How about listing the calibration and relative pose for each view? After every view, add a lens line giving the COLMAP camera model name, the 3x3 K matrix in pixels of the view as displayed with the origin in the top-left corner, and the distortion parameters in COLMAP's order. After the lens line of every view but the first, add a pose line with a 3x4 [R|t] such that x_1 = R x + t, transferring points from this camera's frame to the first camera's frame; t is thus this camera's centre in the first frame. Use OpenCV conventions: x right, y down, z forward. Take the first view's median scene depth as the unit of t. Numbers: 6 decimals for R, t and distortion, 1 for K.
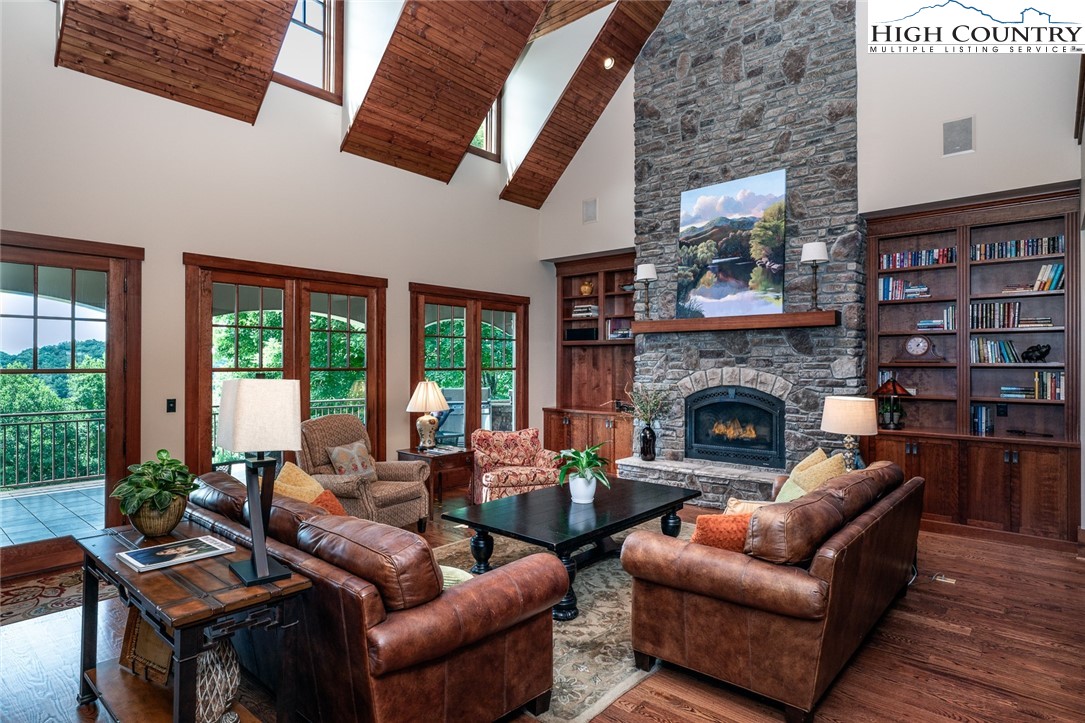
lens RADIAL K [[620.0, 0, 537.1], [0, 620.0, 364.5], [0, 0, 1]] dist [0.002370, 0.000513]
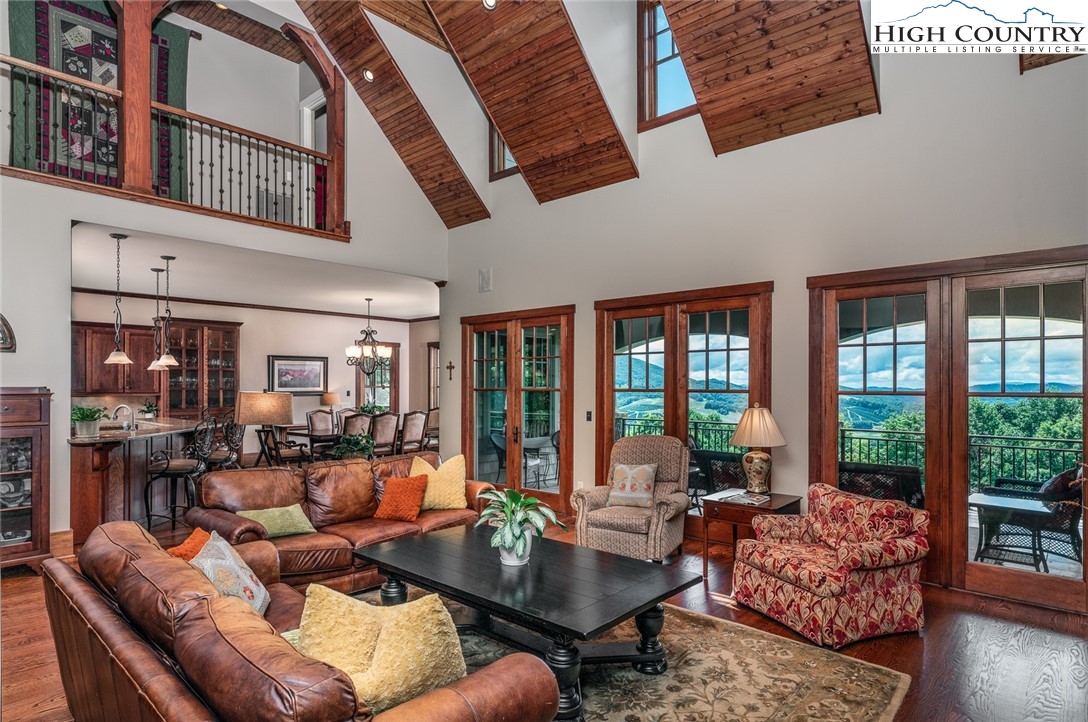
lens RADIAL K [[621.7, 0, 517.5], [0, 621.7, 384.0], [0, 0, 1]] dist [0.002370, 0.000513]
pose [[-0.071965, -0.002328, -0.997404, 0.632126], [-0.002722, 0.999994, -0.002137, -0.000303], [0.997403, 0.002561, -0.071971, 0.770070]]
